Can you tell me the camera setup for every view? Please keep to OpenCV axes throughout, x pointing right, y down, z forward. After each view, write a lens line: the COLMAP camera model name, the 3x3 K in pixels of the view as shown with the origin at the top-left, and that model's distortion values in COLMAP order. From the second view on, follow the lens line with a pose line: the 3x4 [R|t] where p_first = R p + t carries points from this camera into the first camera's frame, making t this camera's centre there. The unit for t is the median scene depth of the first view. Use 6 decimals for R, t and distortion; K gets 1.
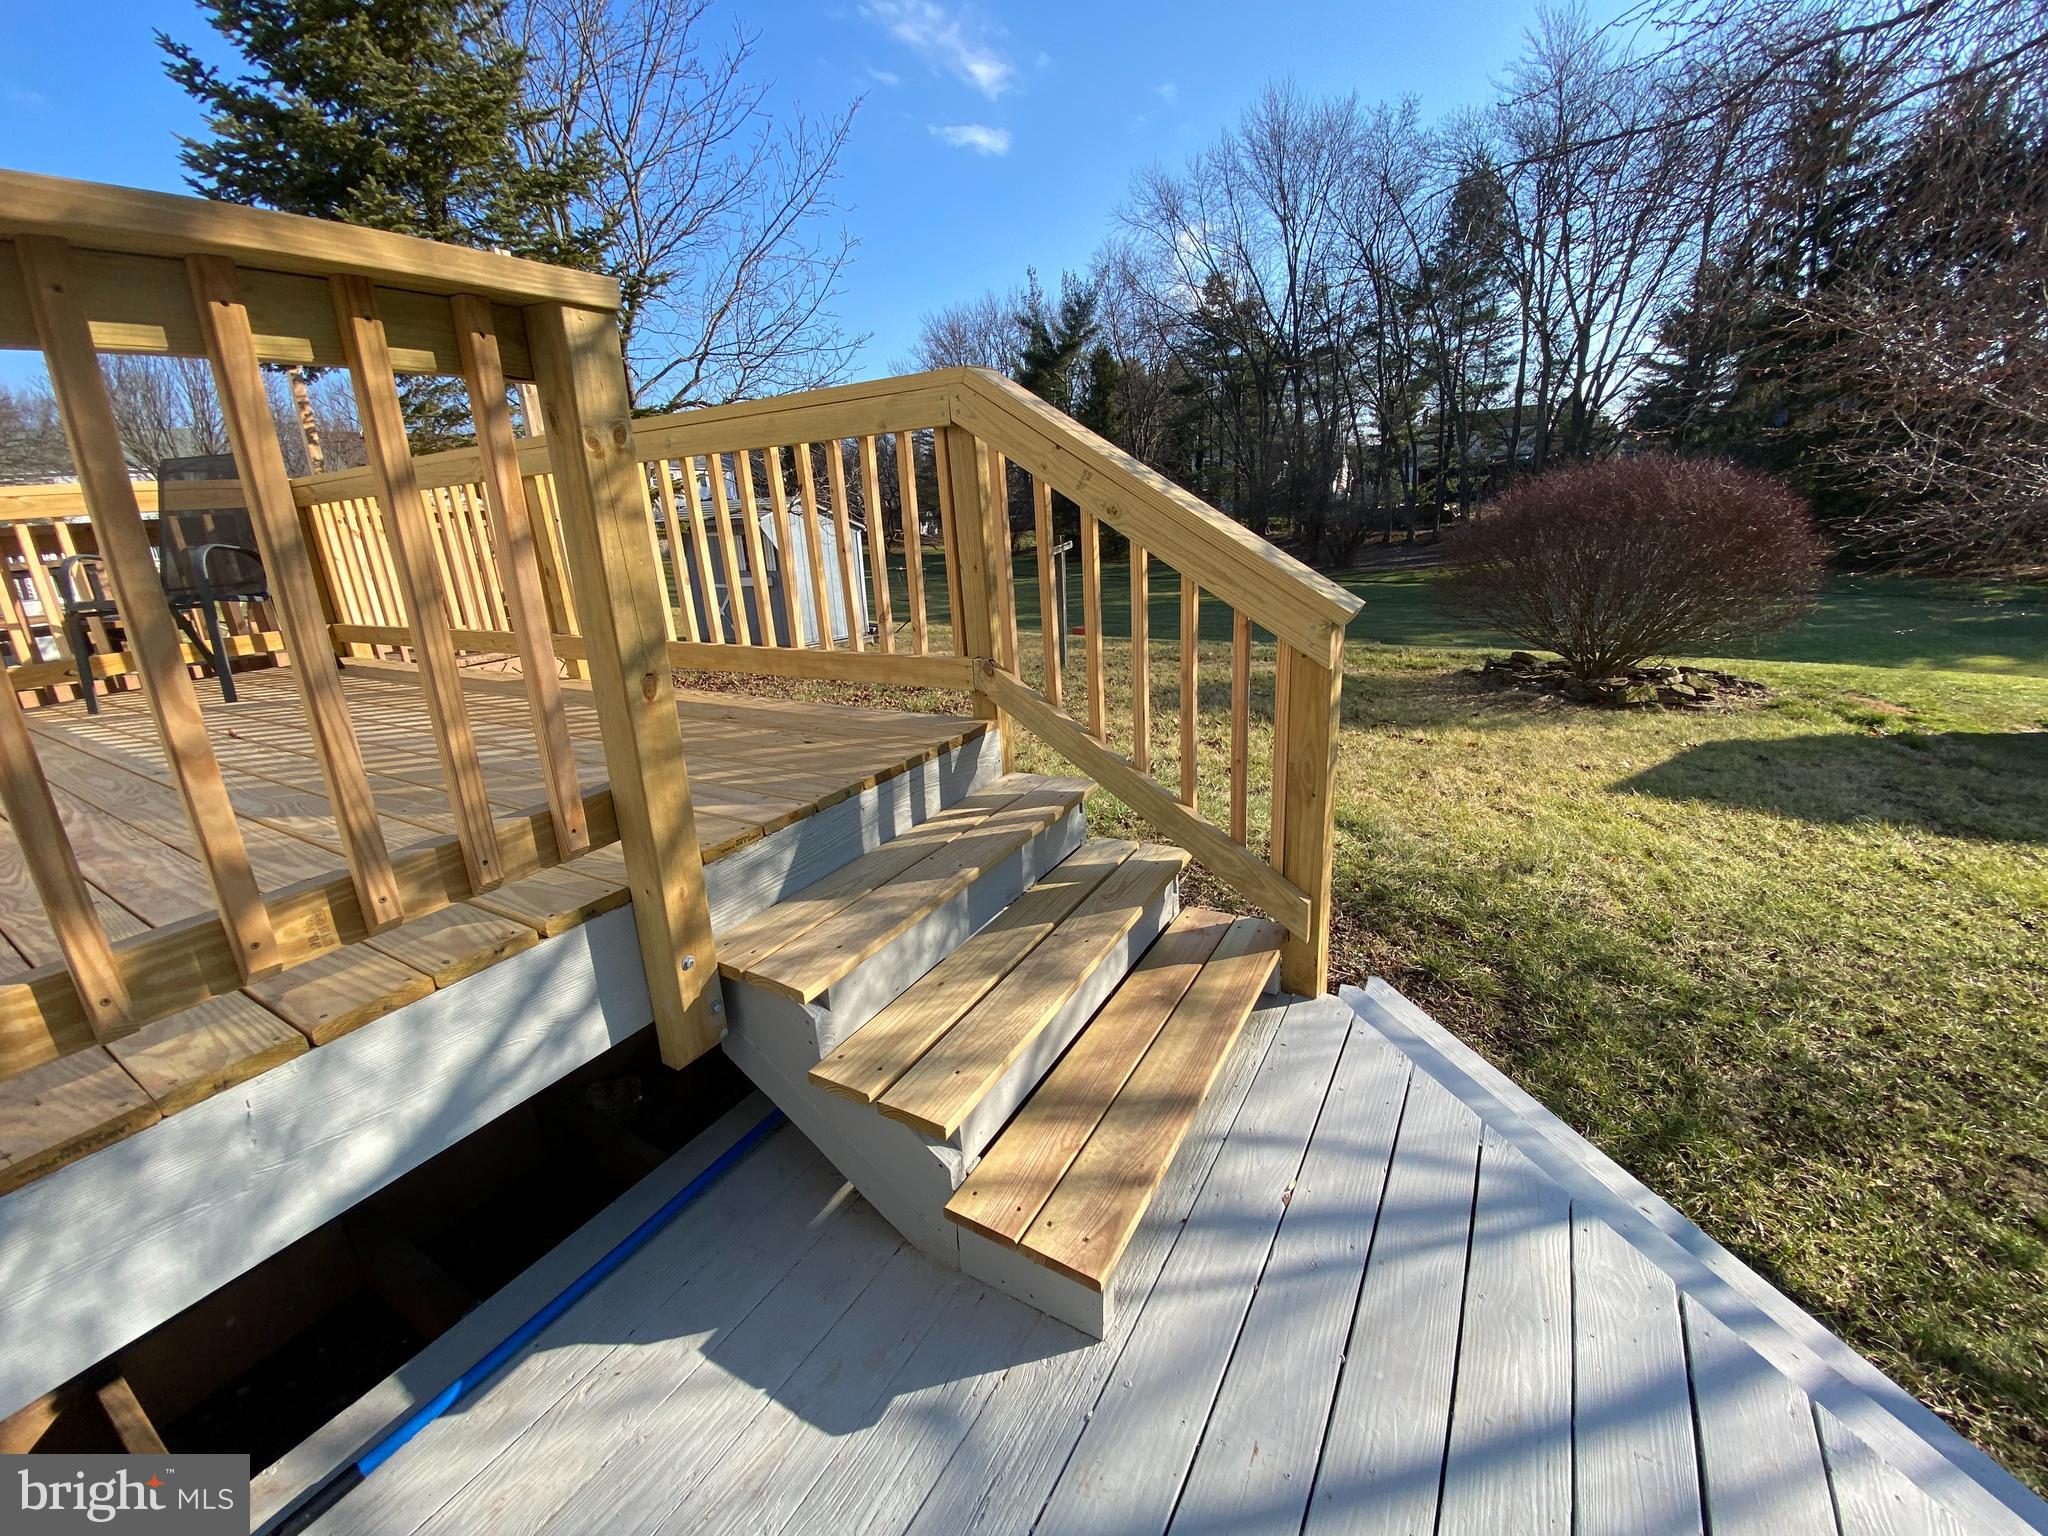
lens RADIAL K [[826.0, 0, 1042.0], [0, 826.0, 786.1], [0, 0, 1]] dist [-0.012430, -0.004321]
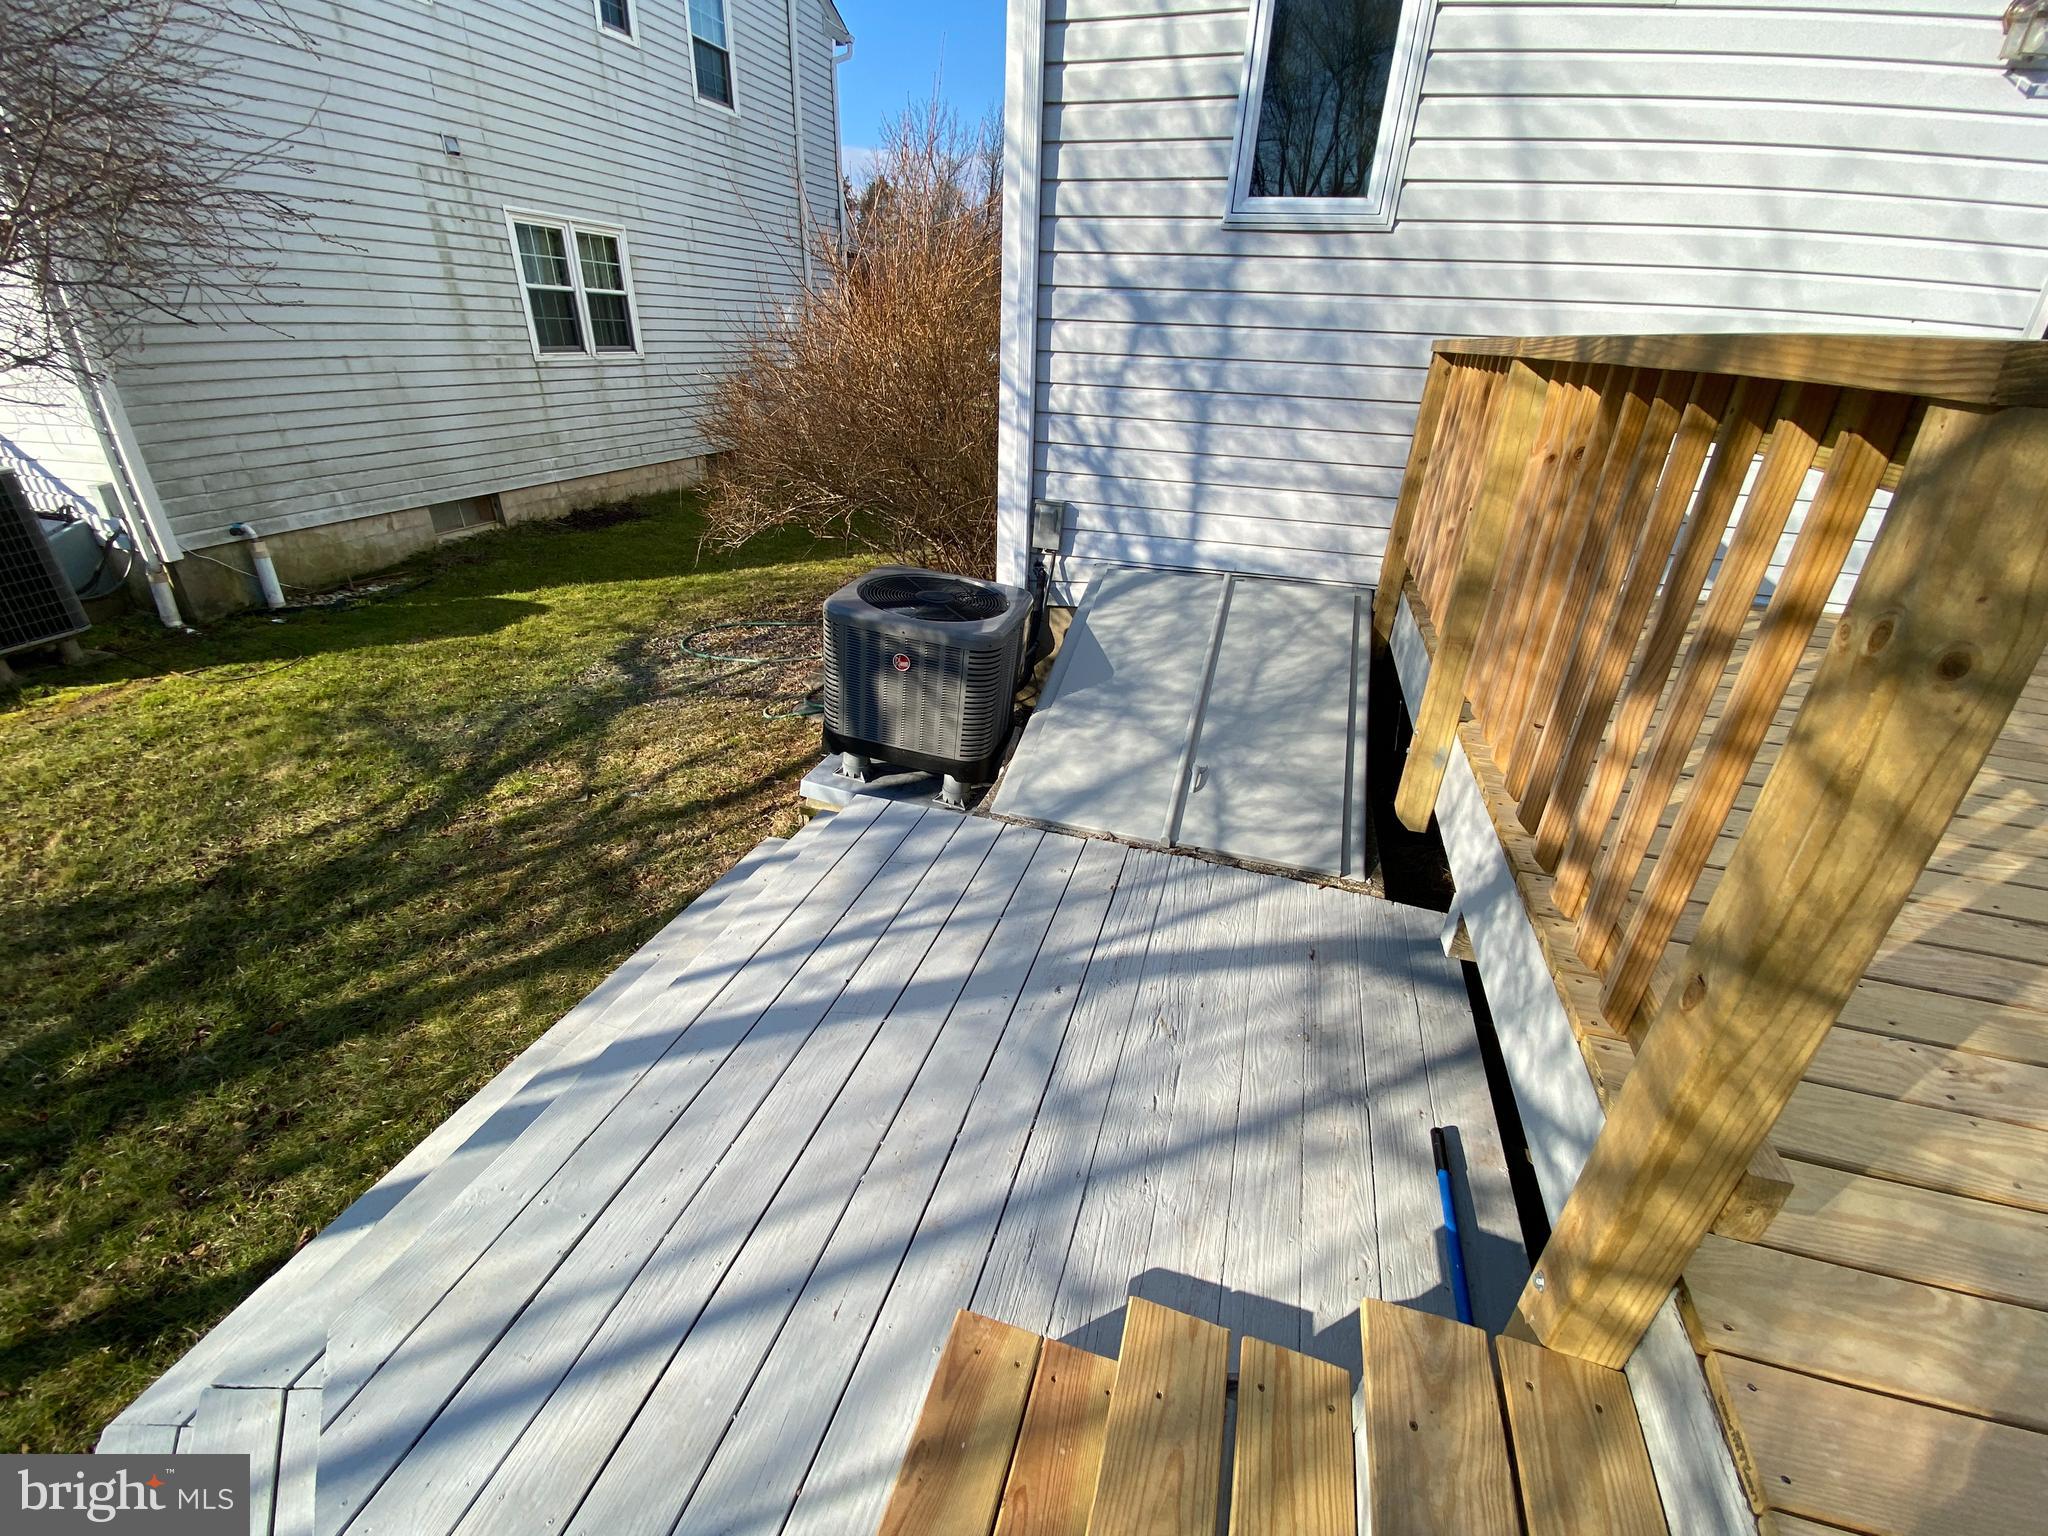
lens RADIAL K [[826.0, 0, 1023.9], [0, 826.0, 763.3], [0, 0, 1]] dist [-0.012430, -0.004321]
pose [[-0.975497, 0.126037, -0.180333, 0.013914], [-0.040786, 0.701847, 0.711159, -0.110212], [0.216199, 0.701088, -0.679510, 0.198947]]
